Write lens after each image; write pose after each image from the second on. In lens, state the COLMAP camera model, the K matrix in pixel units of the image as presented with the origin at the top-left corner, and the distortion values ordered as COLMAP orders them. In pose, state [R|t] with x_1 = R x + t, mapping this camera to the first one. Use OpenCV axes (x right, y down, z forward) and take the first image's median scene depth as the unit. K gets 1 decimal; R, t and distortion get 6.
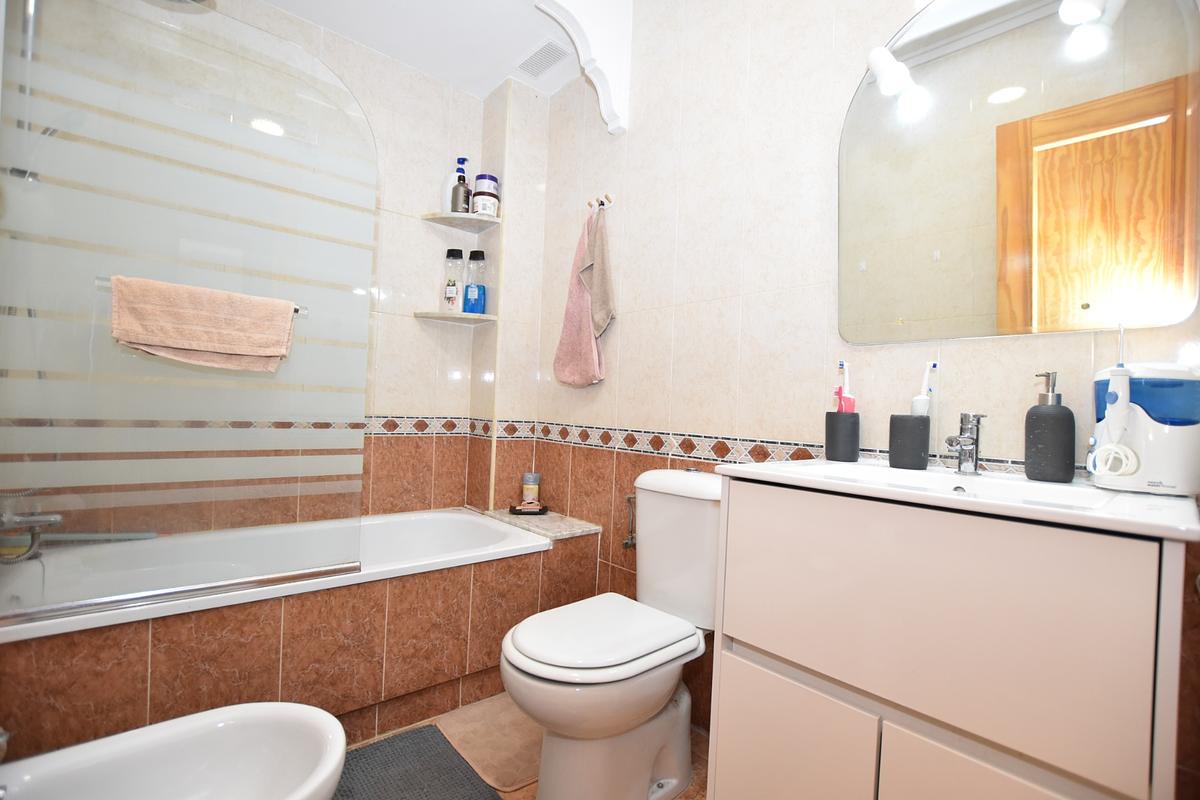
lens RADIAL K [[529.9, 0, 602.2], [0, 529.9, 402.0], [0, 0, 1]] dist [-0.033332, 0.005288]
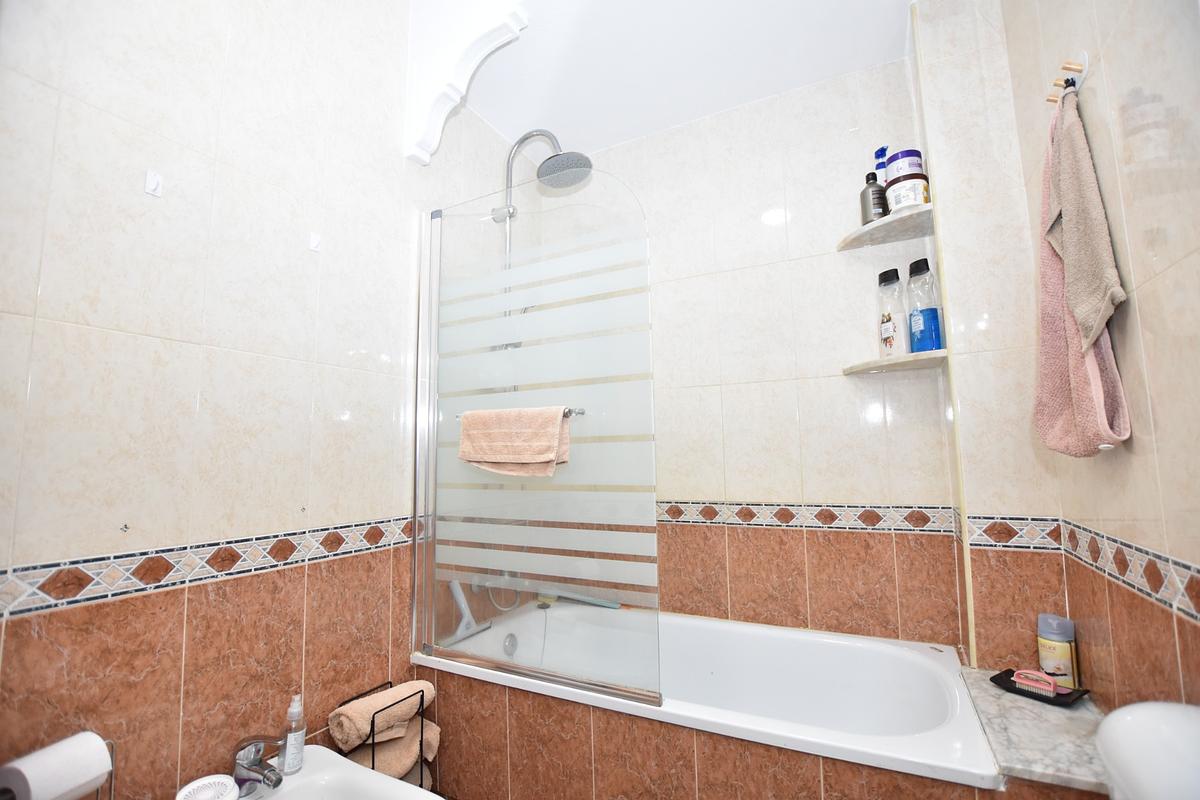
lens RADIAL K [[529.9, 0, 602.2], [0, 529.9, 402.0], [0, 0, 1]] dist [-0.033332, 0.005288]
pose [[0.363081, -0.142424, -0.920808, 0.223274], [0.040679, 0.989729, -0.137045, -0.030617], [0.930869, 0.012301, 0.365146, 0.390129]]
